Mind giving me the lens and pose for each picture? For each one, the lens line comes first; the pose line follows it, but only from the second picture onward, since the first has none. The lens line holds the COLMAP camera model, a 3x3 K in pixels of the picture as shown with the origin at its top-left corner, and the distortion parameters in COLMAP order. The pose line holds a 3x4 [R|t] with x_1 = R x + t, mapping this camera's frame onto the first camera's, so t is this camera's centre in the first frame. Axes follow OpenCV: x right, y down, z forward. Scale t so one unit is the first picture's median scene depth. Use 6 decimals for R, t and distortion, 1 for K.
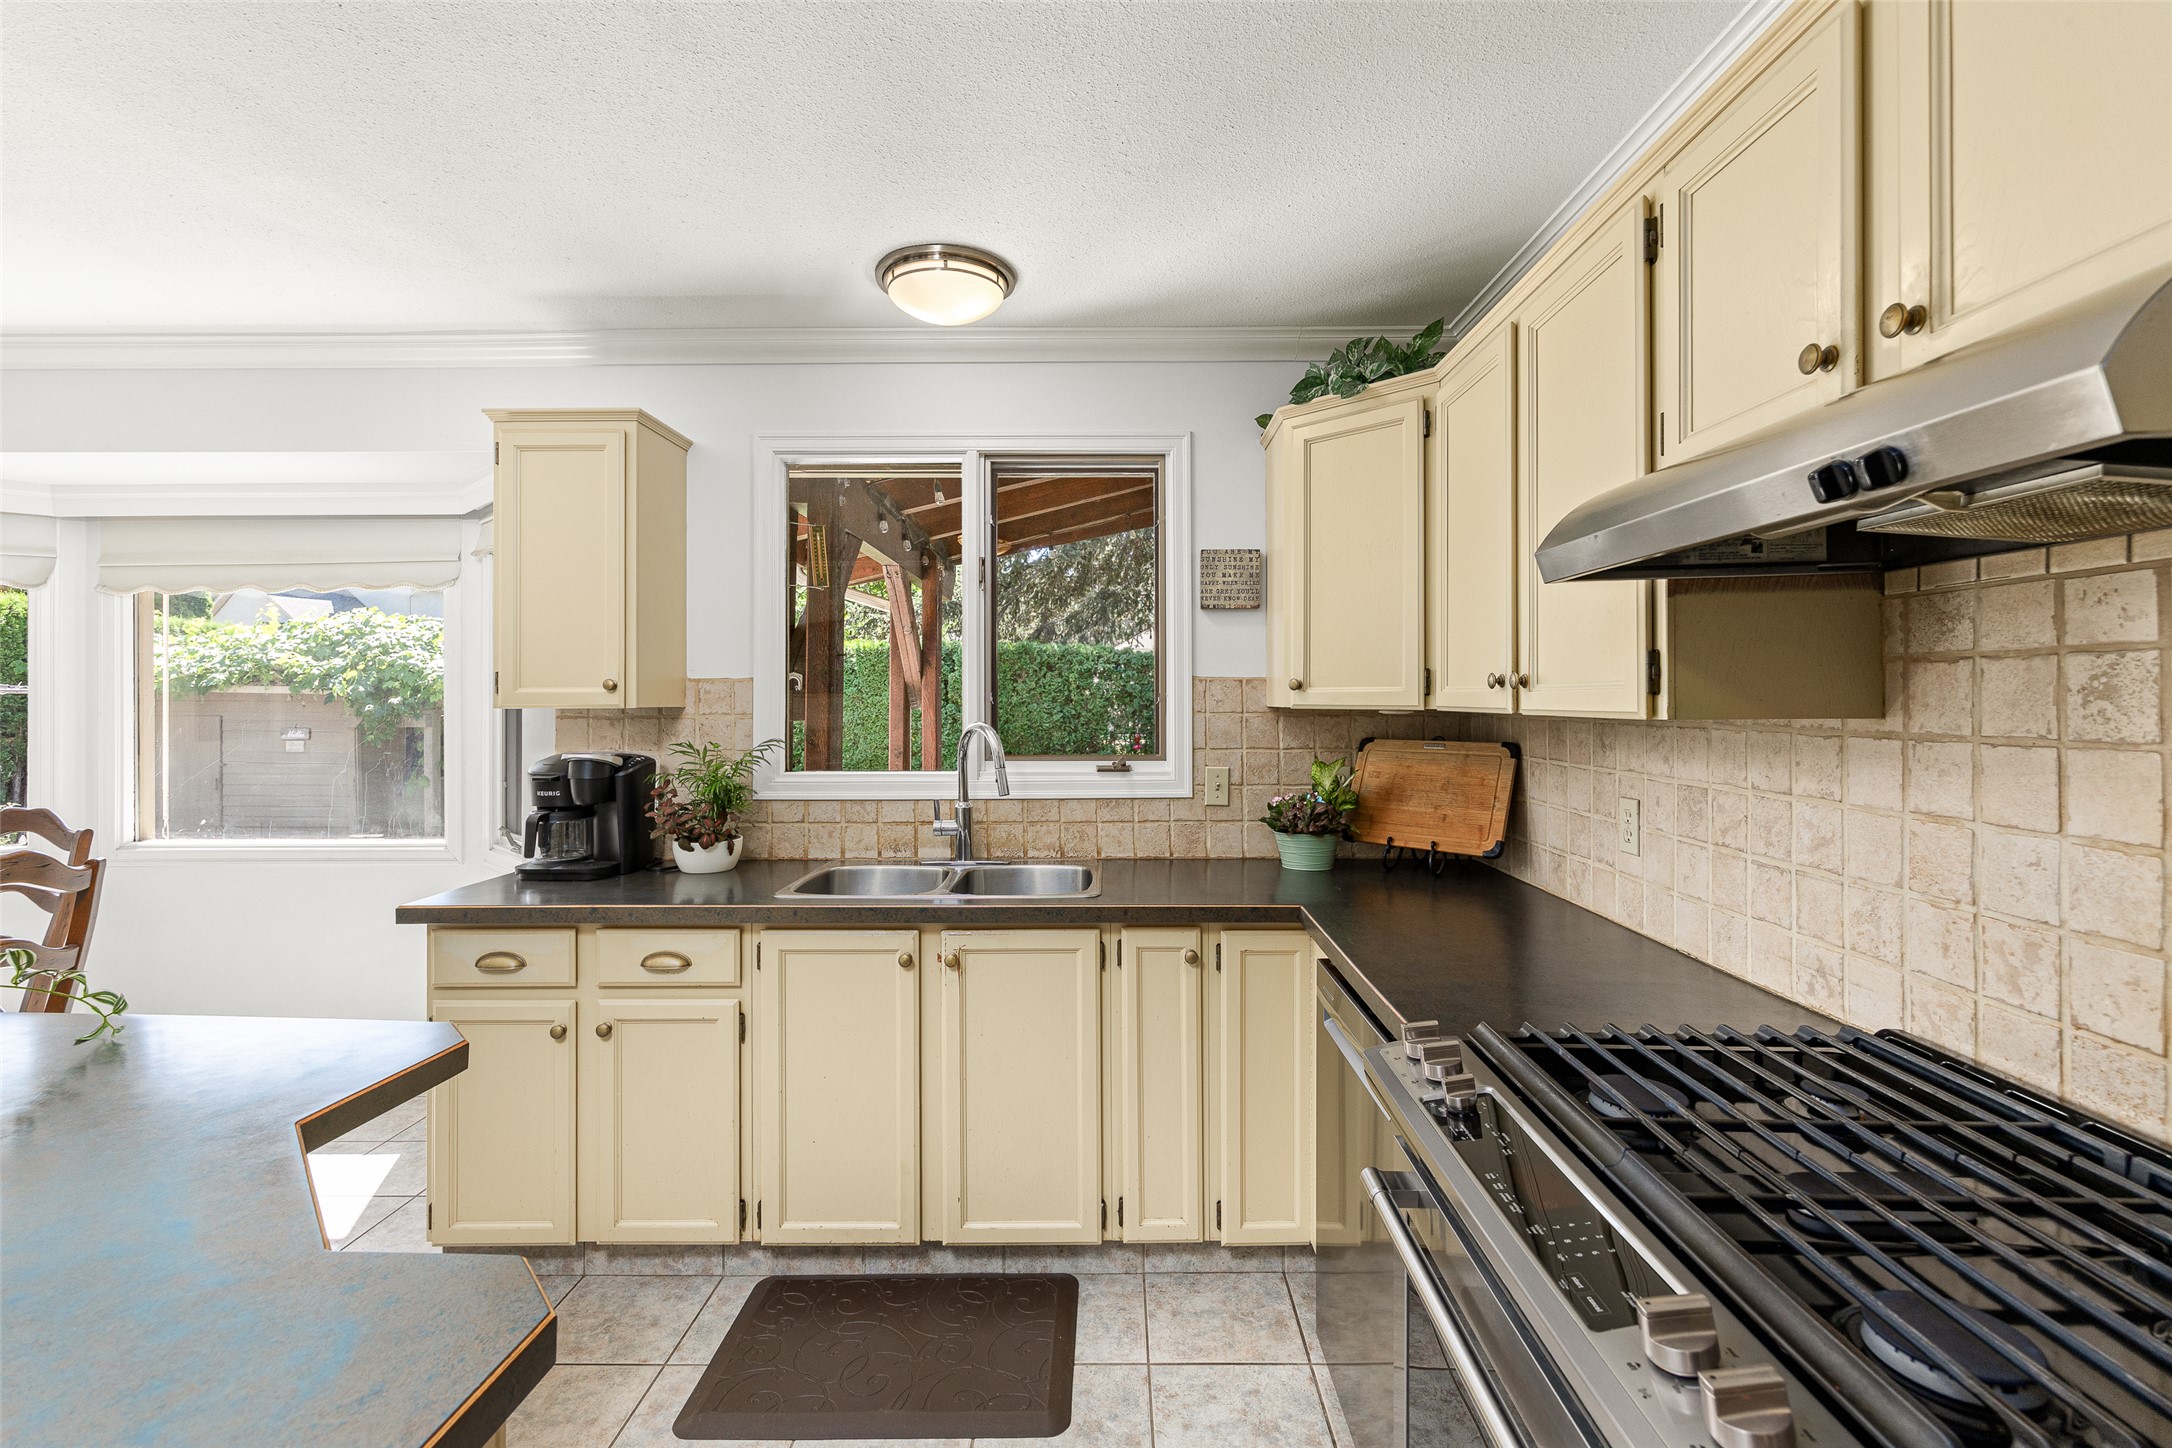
lens RADIAL K [[970.3, 0, 1084.4], [0, 970.3, 712.8], [0, 0, 1]] dist [0.001906, 0.001394]
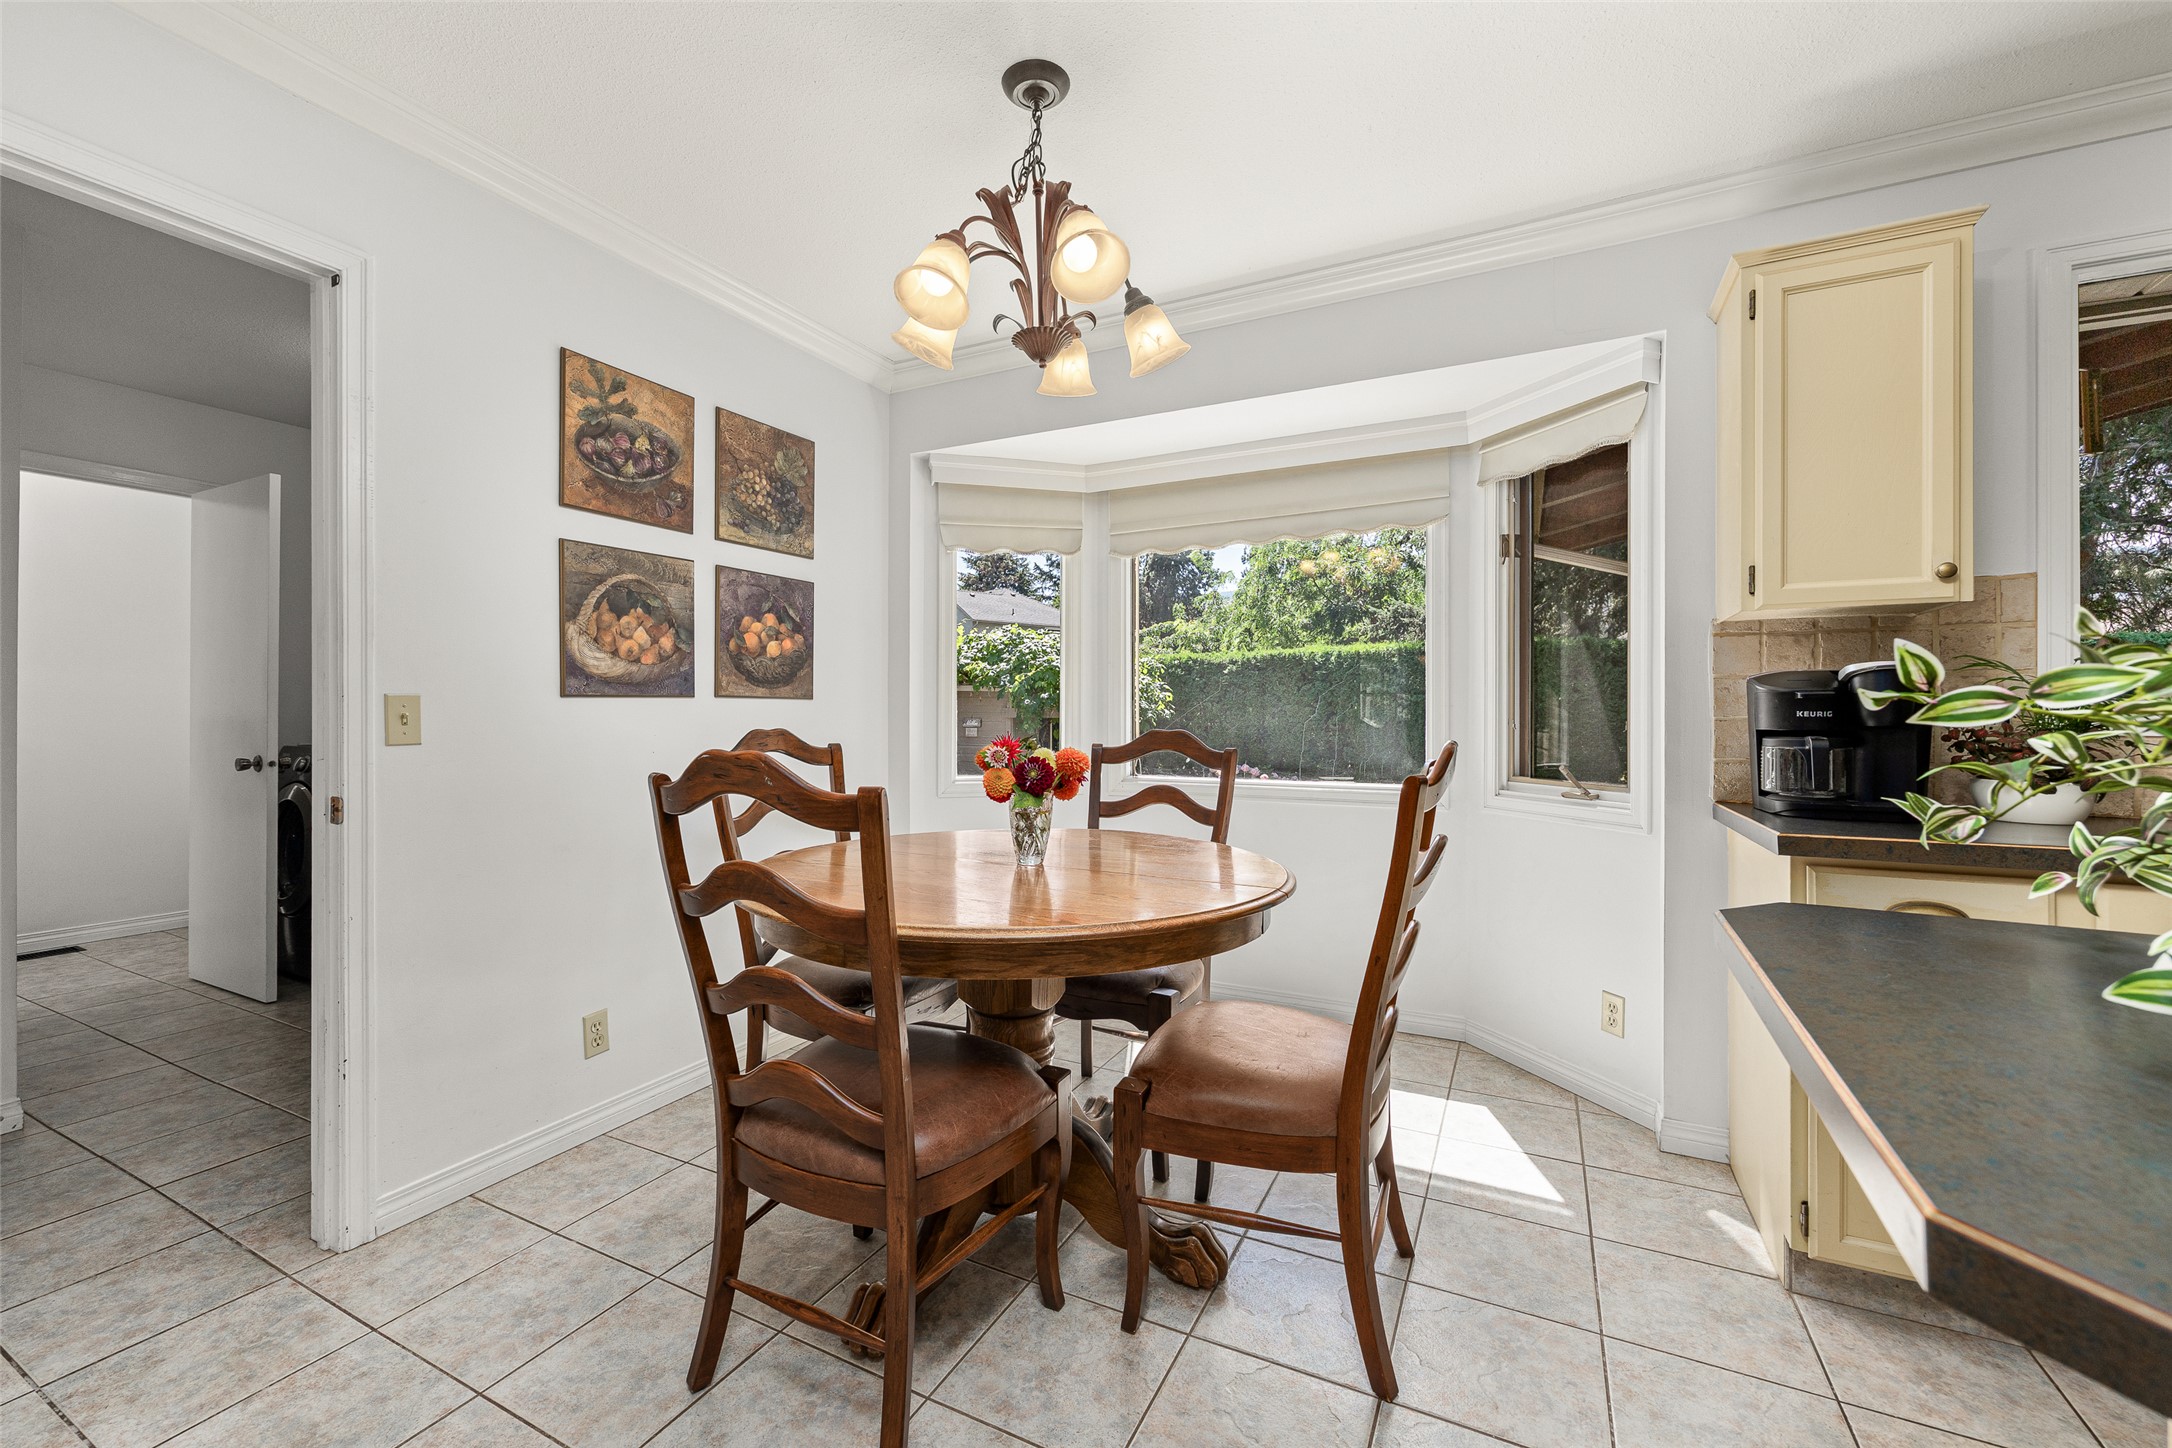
lens RADIAL K [[885.4, 0, 1082.1], [0, 885.4, 717.1], [0, 0, 1]] dist [0.001160, 0.000316]
pose [[0.896990, 0.005444, -0.442017, -0.791615], [-0.009388, 0.999933, -0.006735, 0.098392], [0.441951, 0.010190, 0.896981, 0.070640]]
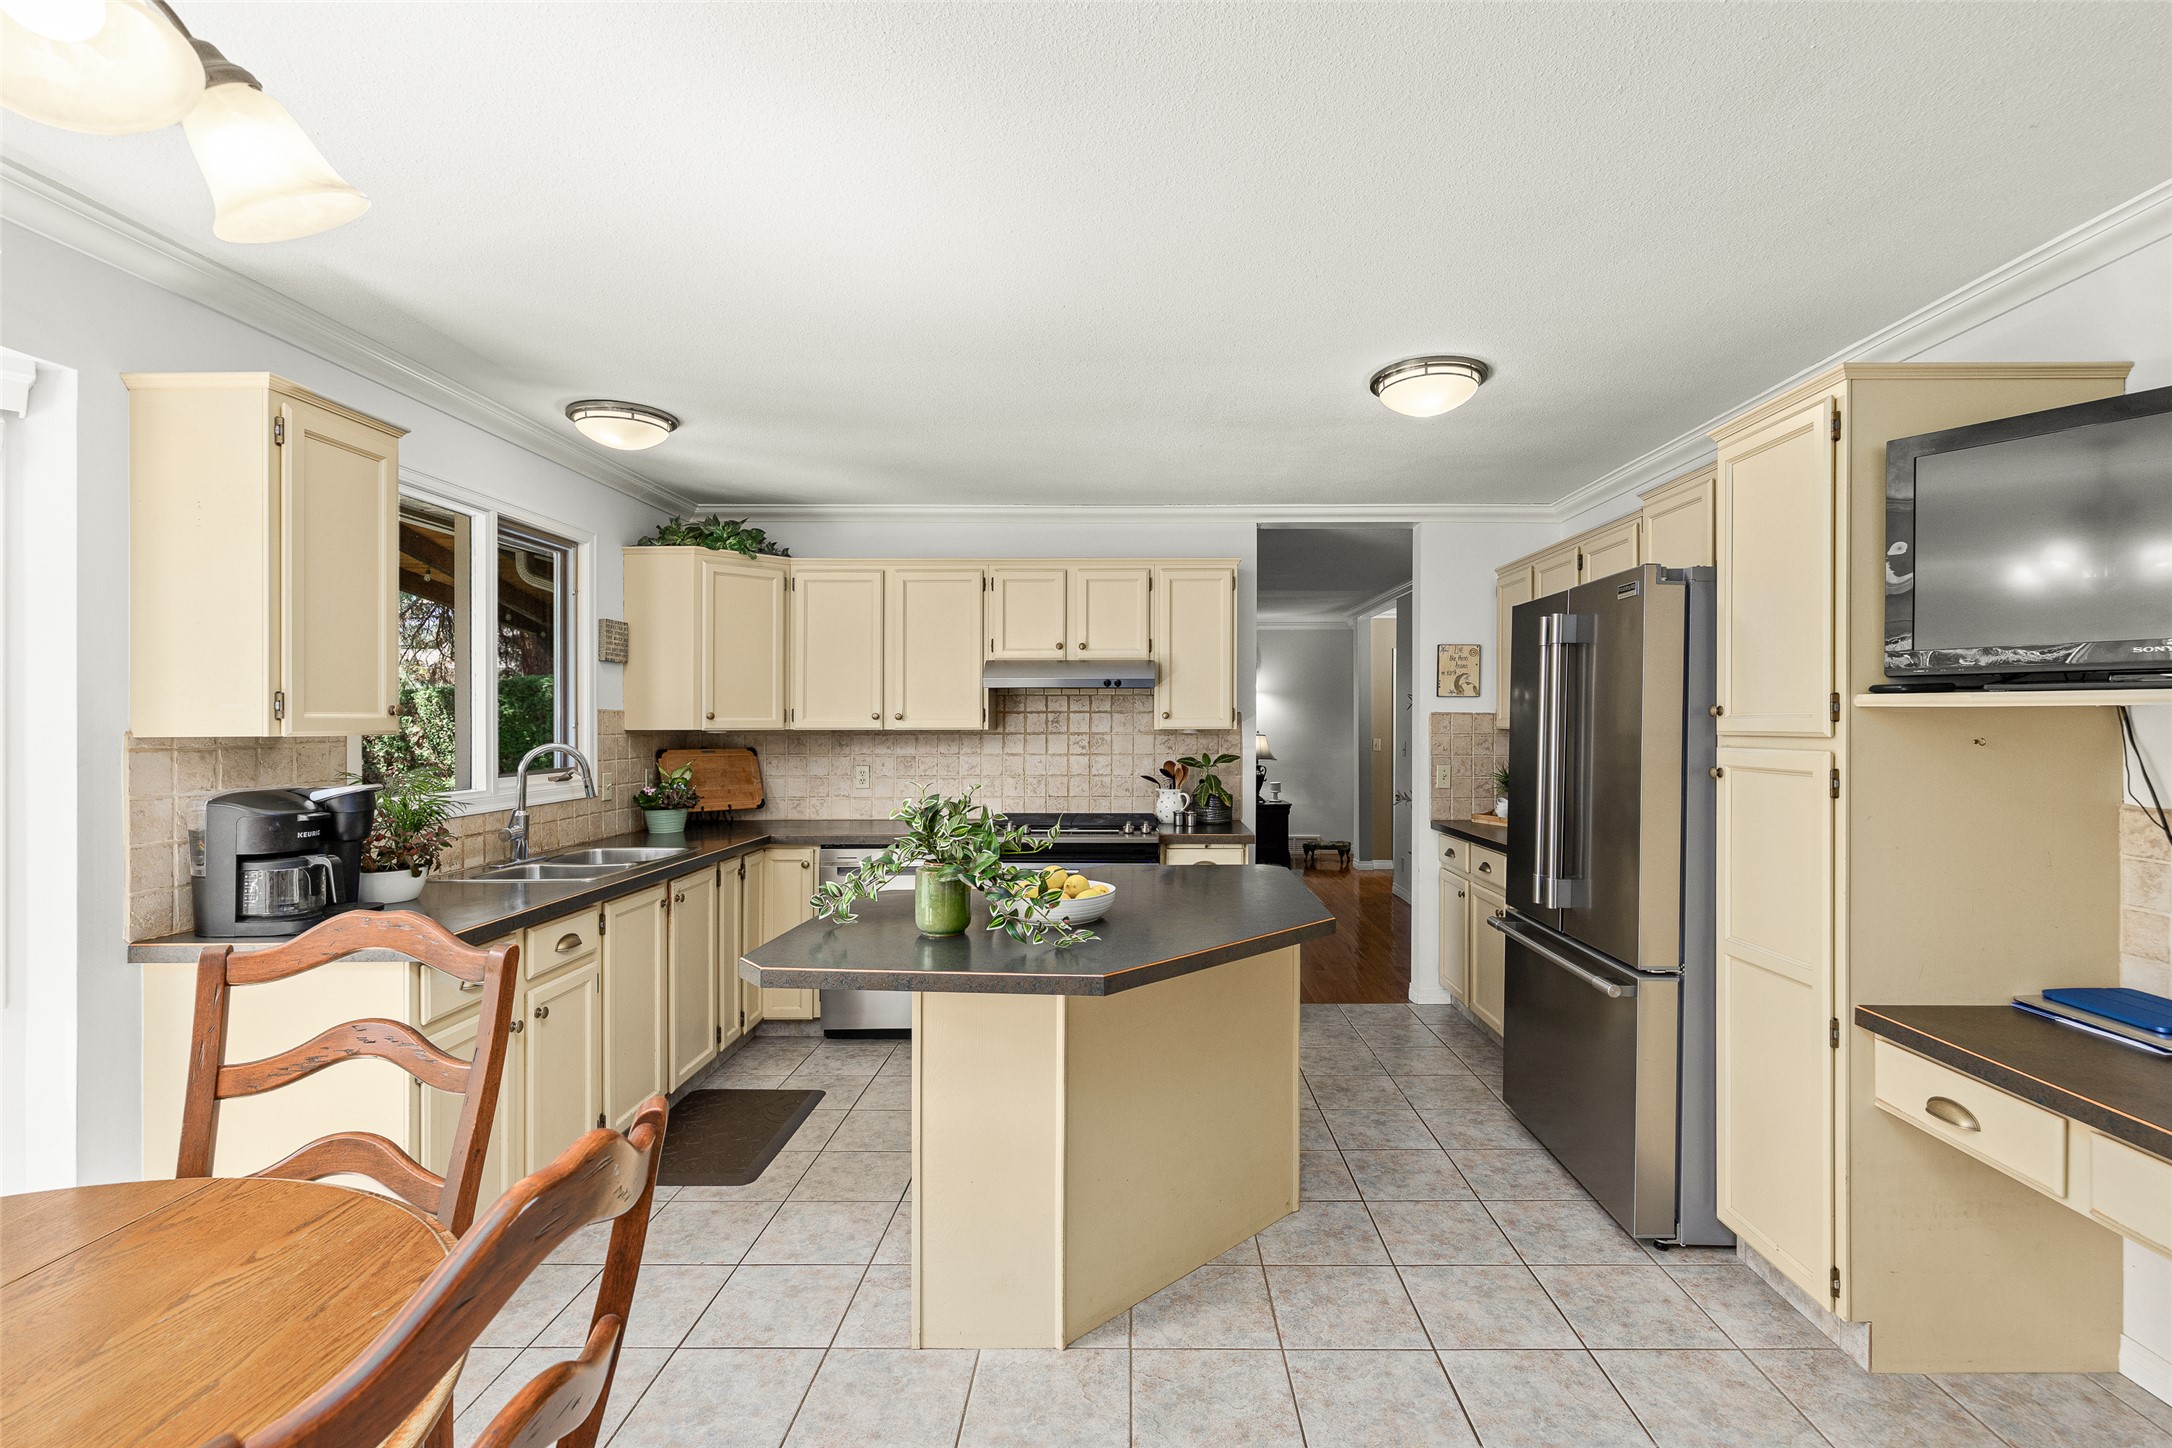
lens RADIAL K [[994.6, 0, 1130.5], [0, 994.6, 718.5], [0, 0, 1]] dist [-0.001651, -0.000189]
pose [[-0.012623, 0.005853, 0.999903, -1.477632], [0.018852, 0.999807, -0.005614, -0.001004], [-0.999743, 0.018779, -0.012731, 0.288465]]
